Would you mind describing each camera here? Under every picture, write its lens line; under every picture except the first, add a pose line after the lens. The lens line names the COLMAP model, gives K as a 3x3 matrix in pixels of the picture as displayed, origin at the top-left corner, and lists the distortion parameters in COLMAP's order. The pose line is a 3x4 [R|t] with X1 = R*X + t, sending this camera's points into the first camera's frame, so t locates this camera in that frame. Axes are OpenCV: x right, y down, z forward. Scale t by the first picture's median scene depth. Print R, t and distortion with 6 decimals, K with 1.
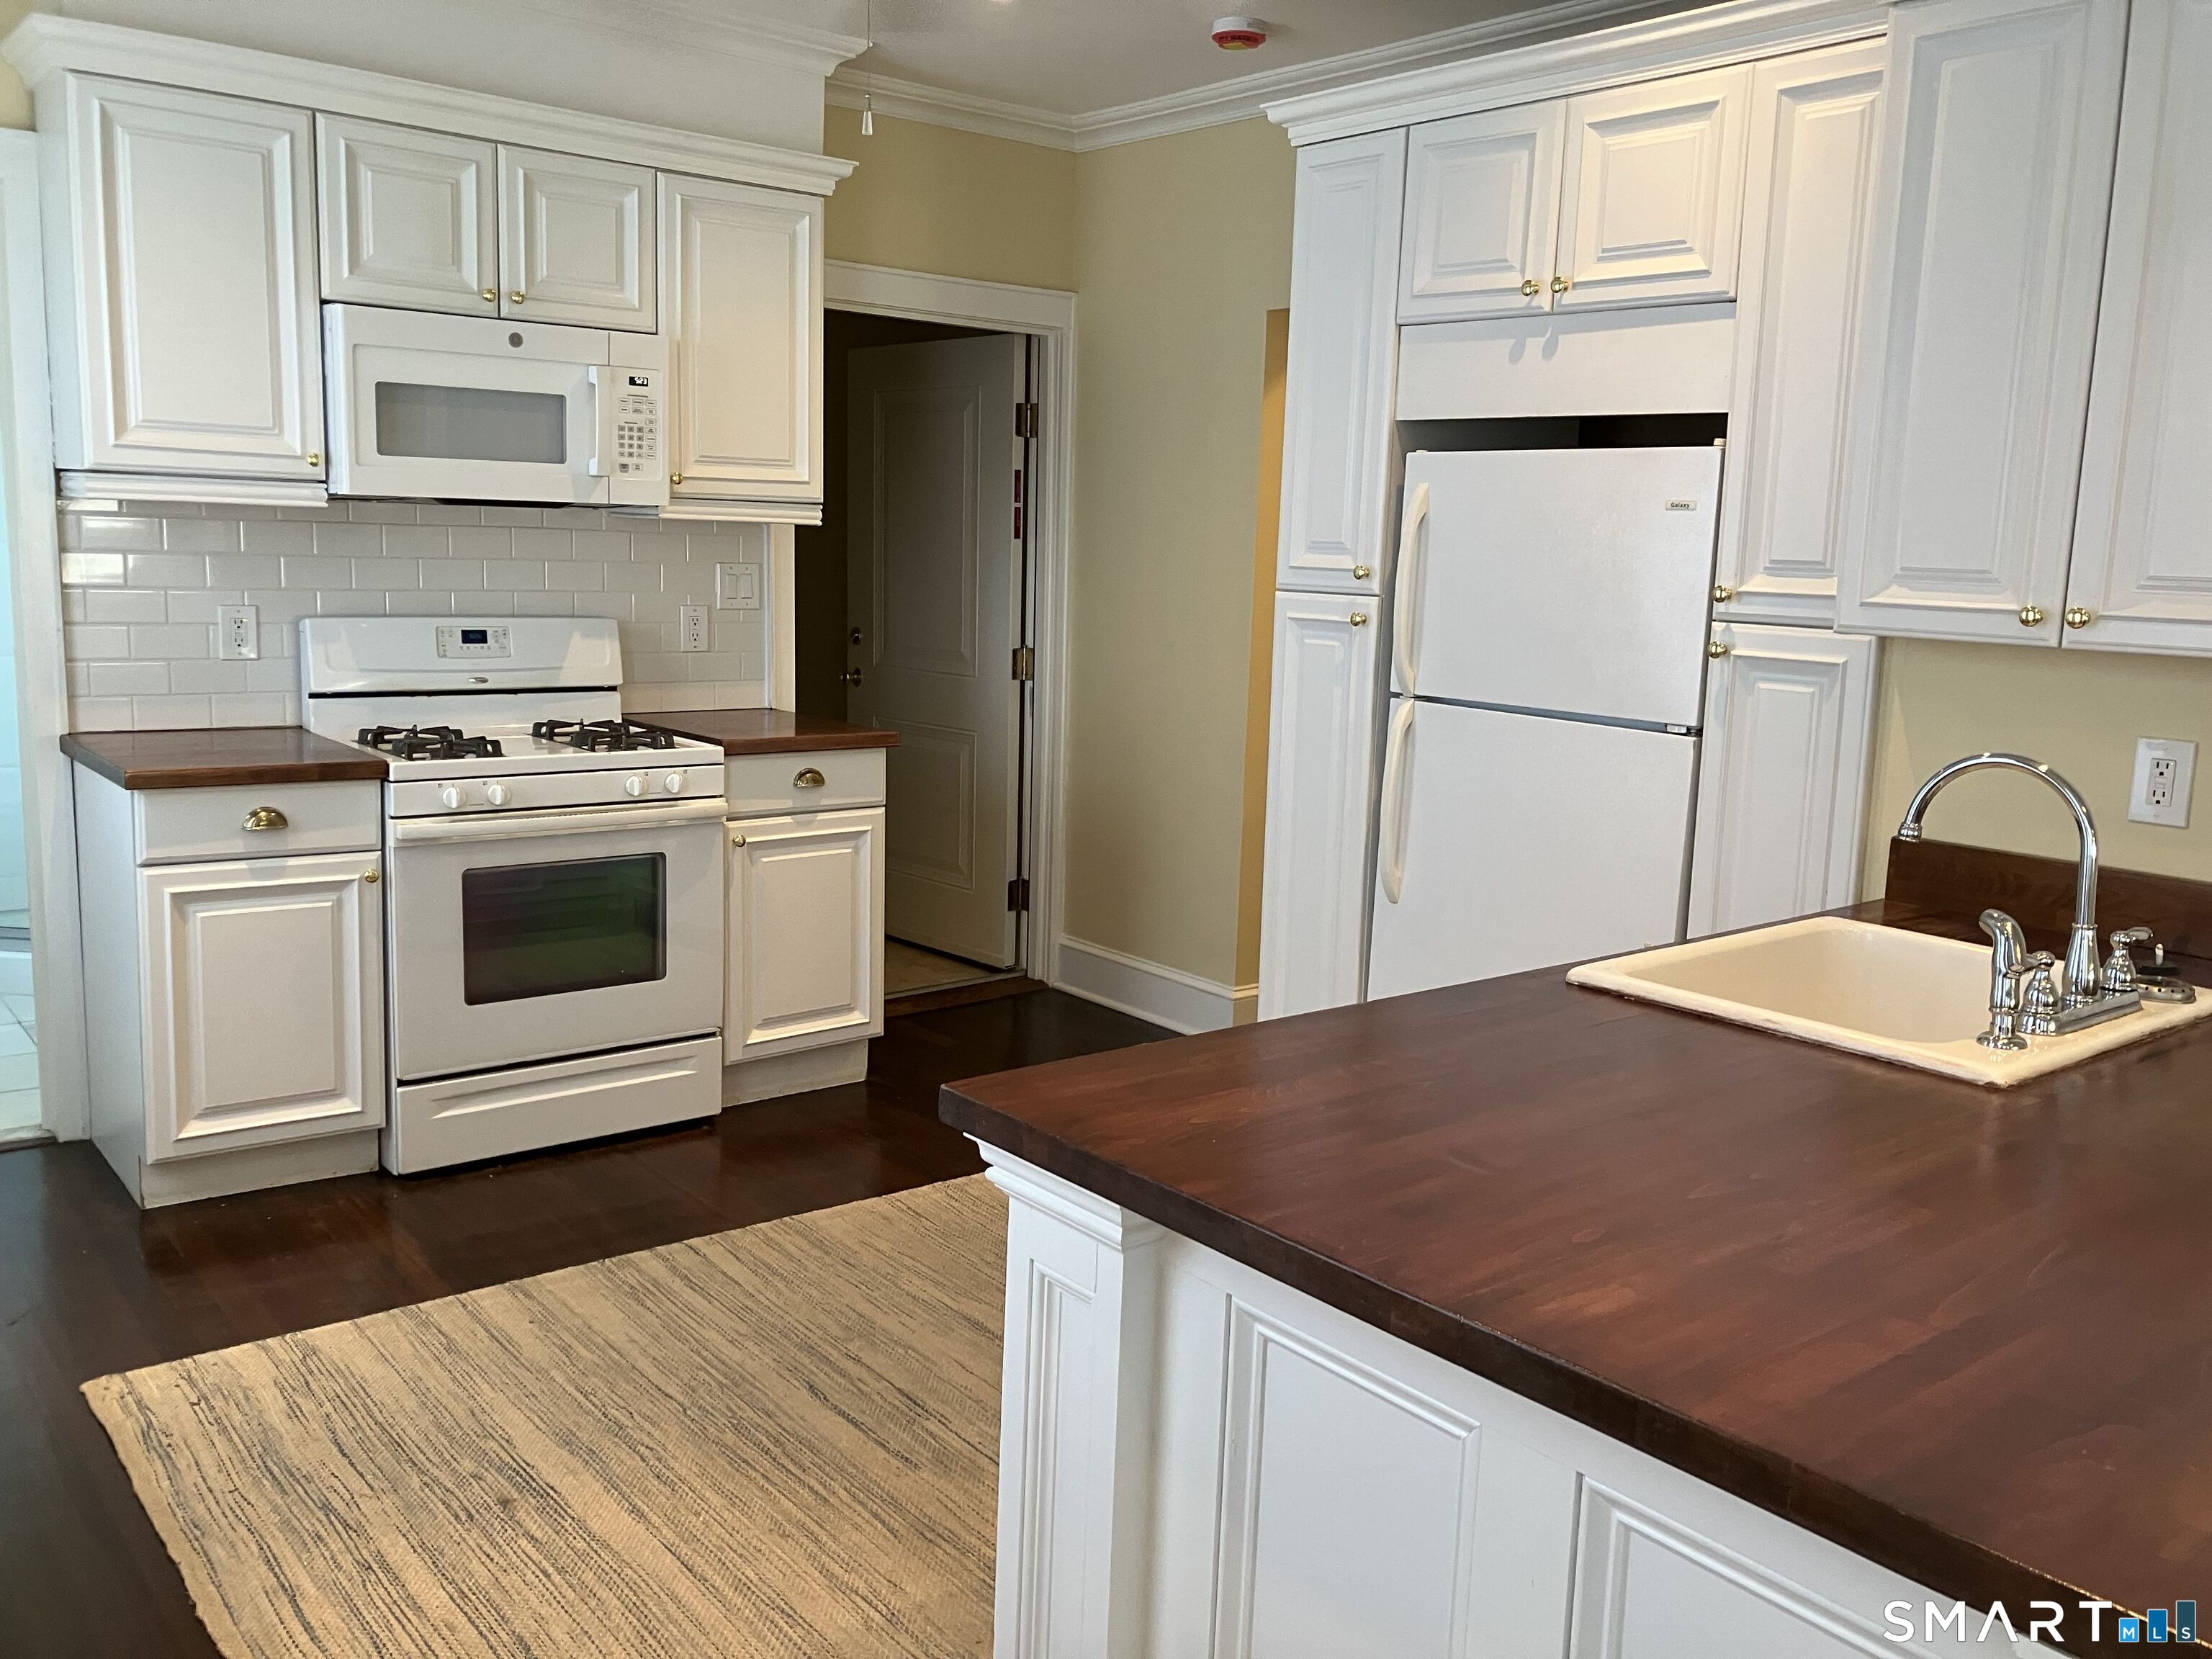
lens RADIAL K [[1820.8, 0, 1105.8], [0, 1820.8, 793.5], [0, 0, 1]] dist [-0.027702, 0.032391]
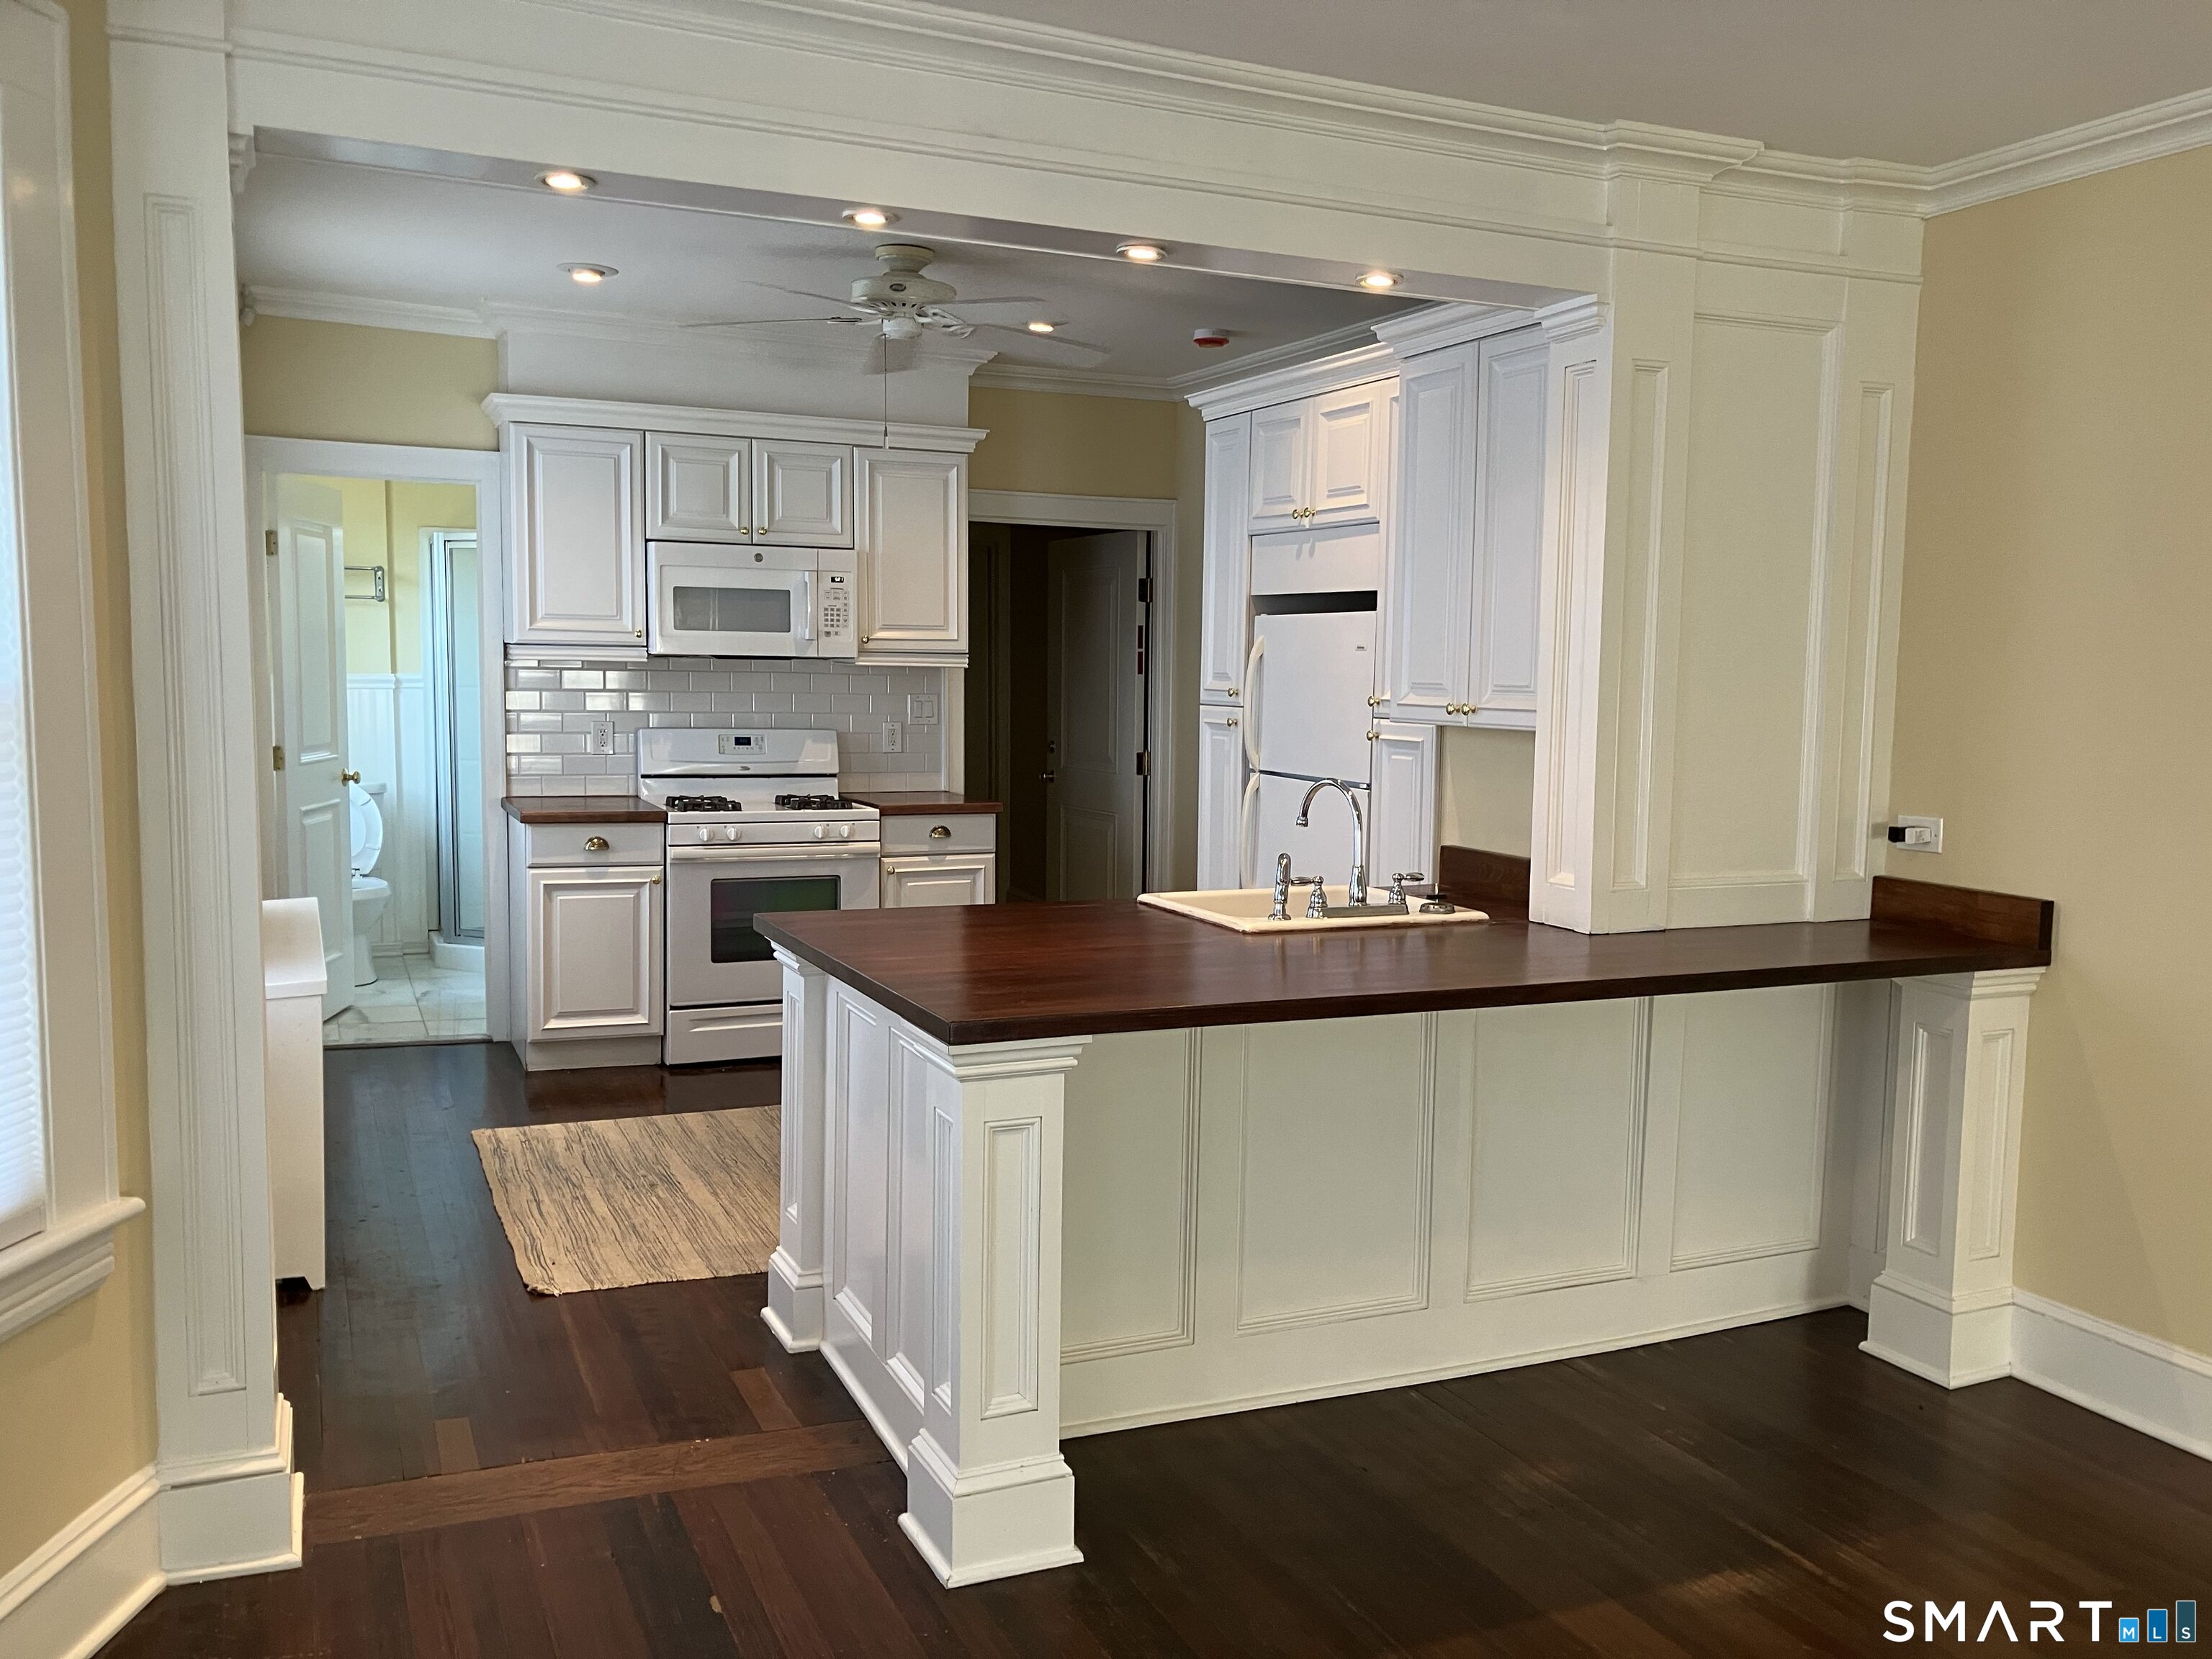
lens RADIAL K [[1820.8, 0, 1108.6], [0, 1820.8, 828.6], [0, 0, 1]] dist [-0.027702, 0.032391]
pose [[0.963765, 0.006579, -0.266673, 0.434204], [-0.021508, 0.998357, -0.053102, 0.076157], [0.265886, 0.056914, 0.962323, -0.495909]]
